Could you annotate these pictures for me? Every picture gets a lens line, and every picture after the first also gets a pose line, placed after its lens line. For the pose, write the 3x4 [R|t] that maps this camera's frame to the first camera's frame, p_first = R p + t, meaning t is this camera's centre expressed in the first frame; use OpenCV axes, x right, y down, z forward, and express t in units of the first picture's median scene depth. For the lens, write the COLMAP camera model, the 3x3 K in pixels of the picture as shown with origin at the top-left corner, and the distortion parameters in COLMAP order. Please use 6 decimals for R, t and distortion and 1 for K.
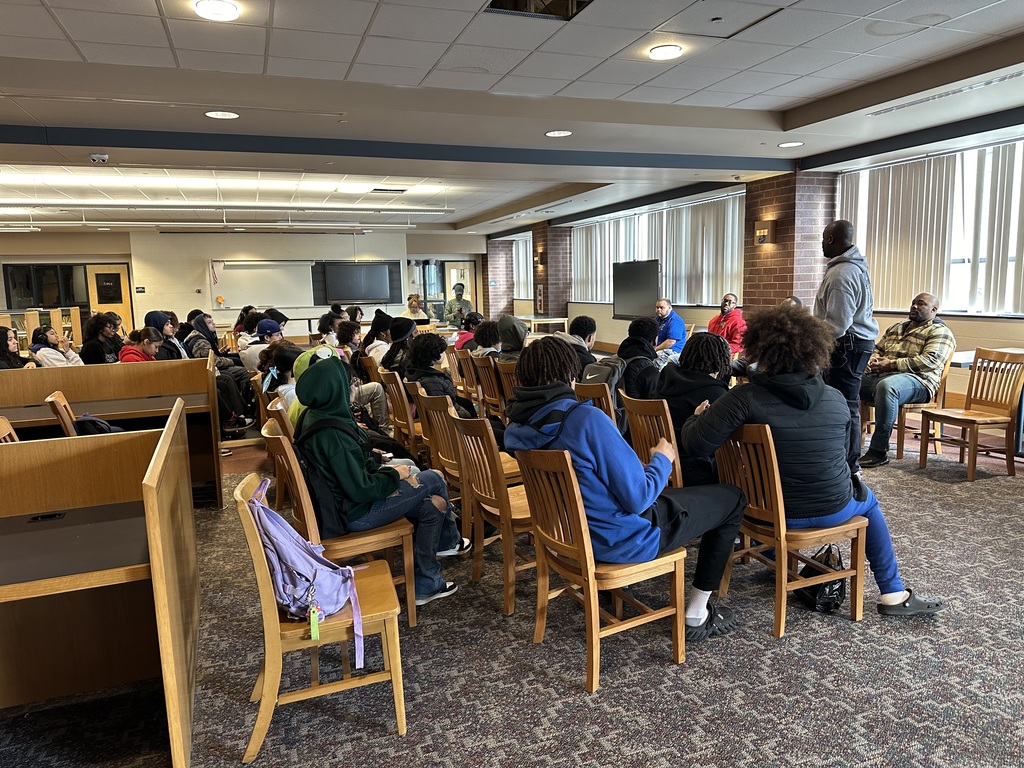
lens RADIAL K [[722.7, 0, 512.4], [0, 722.7, 383.3], [0, 0, 1]] dist [-0.008765, -0.013573]
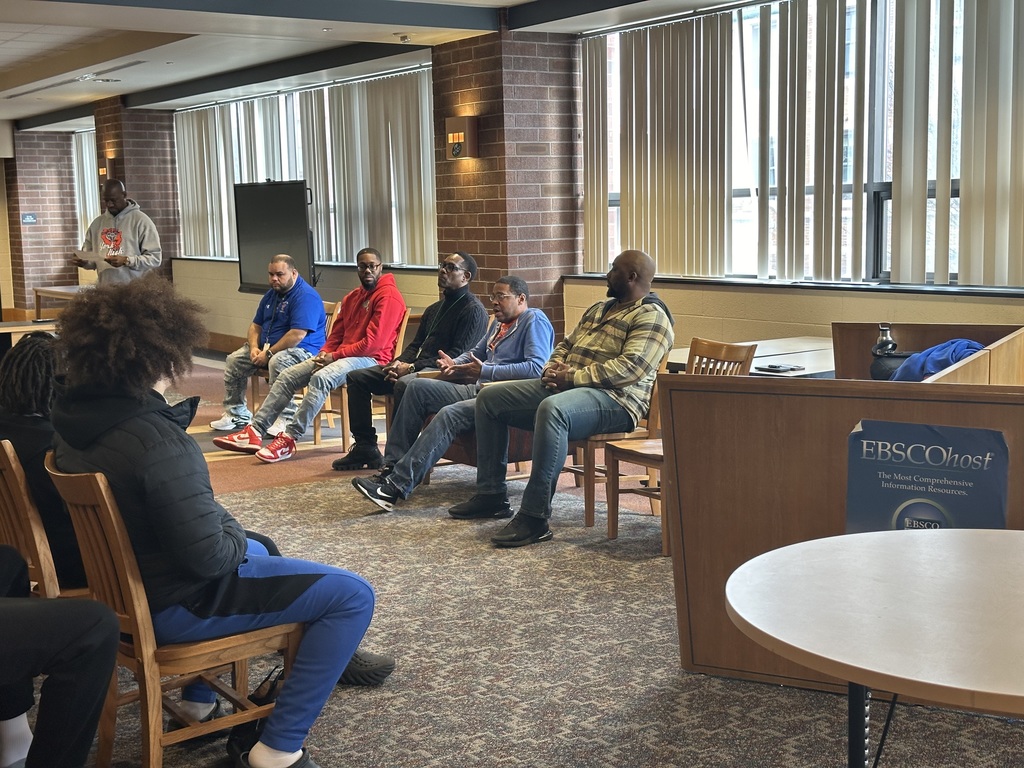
lens RADIAL K [[1418.5, 0, 513.0], [0, 1418.5, 388.3], [0, 0, 1]] dist [0.127558, 0.000000]
pose [[0.967178, -0.027453, 0.252611, 0.103803], [0.031688, 0.999417, -0.012710, 0.001545], [-0.252115, 0.020298, 0.967484, -0.080642]]
